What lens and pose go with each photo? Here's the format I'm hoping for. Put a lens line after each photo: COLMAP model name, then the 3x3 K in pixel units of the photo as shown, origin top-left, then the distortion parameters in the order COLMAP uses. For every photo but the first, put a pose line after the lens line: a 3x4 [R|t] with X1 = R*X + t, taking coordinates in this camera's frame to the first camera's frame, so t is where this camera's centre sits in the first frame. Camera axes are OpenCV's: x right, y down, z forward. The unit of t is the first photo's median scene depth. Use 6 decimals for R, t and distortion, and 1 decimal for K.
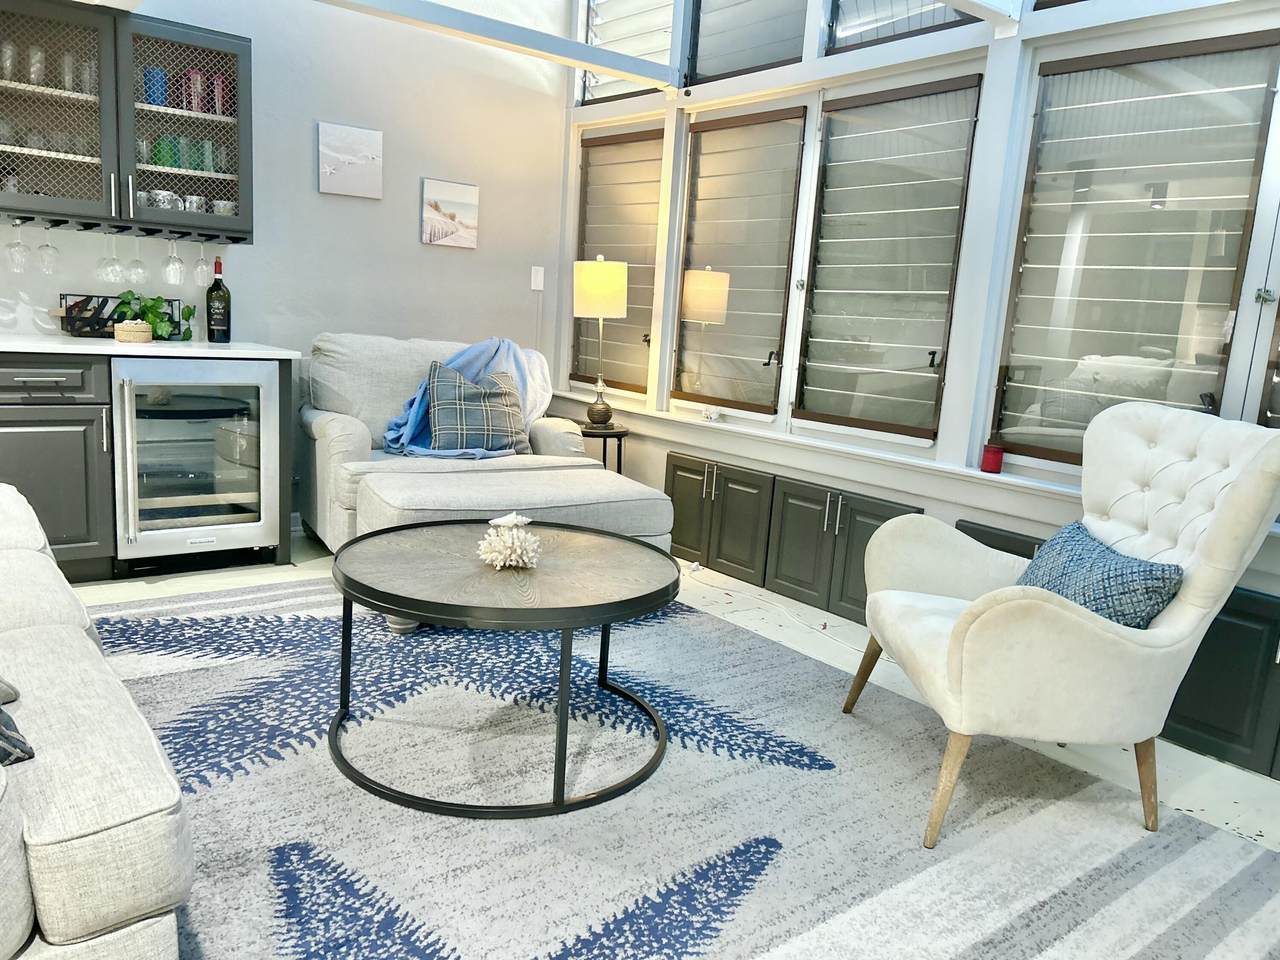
lens RADIAL K [[973.1, 0, 640.0], [0, 973.1, 480.0], [0, 0, 1]] dist [0.003345, 0.000598]
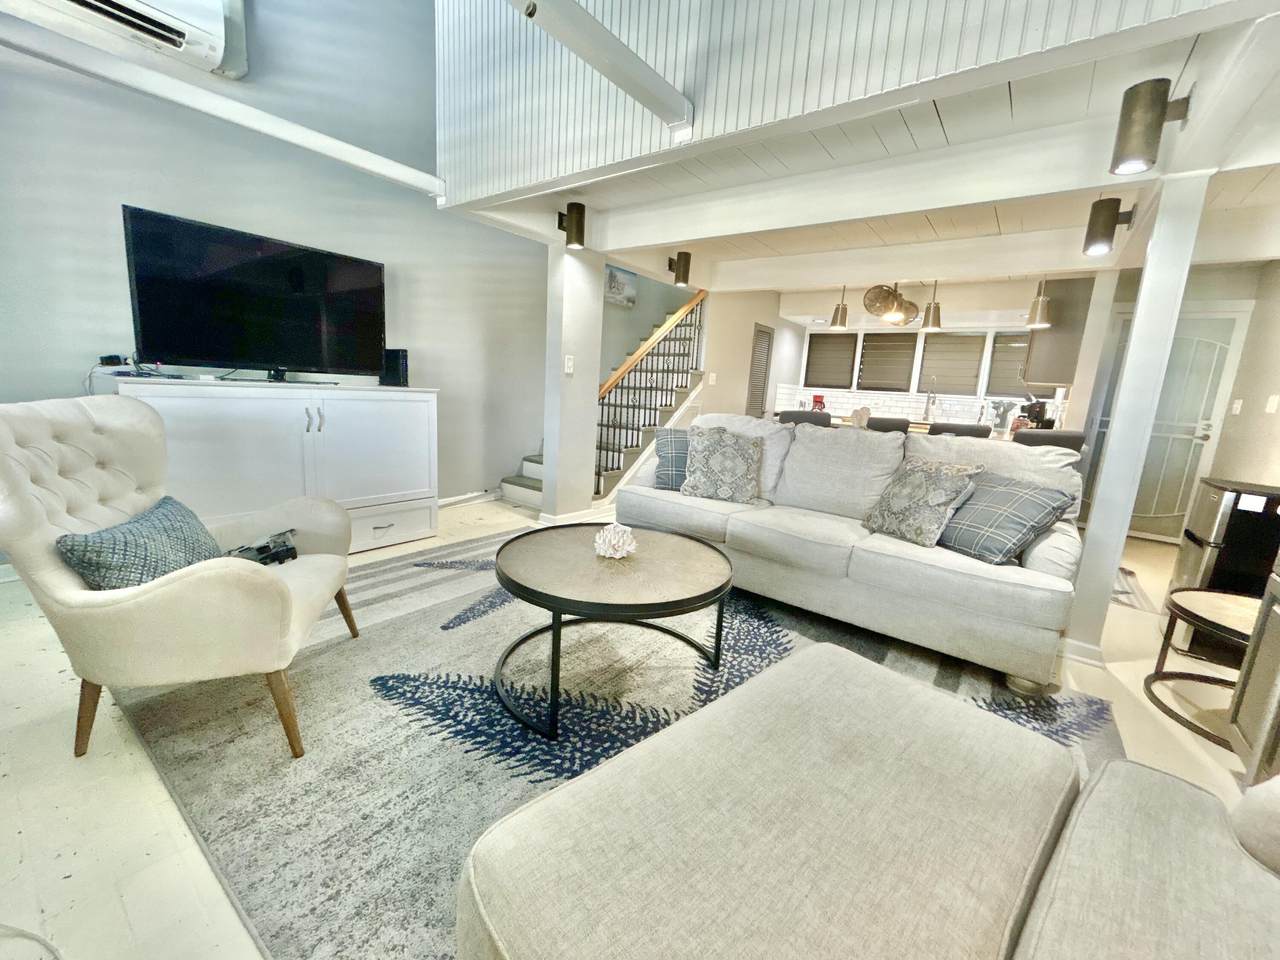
lens RADIAL K [[516.3, 0, 640.0], [0, 516.3, 480.0], [0, 0, 1]] dist [0.000031, 0.000008]
pose [[-0.960630, -0.076951, -0.266960, 0.045391], [-0.166194, 0.929165, 0.330201, -0.271804], [0.222640, 0.361568, -0.905373, 1.575390]]
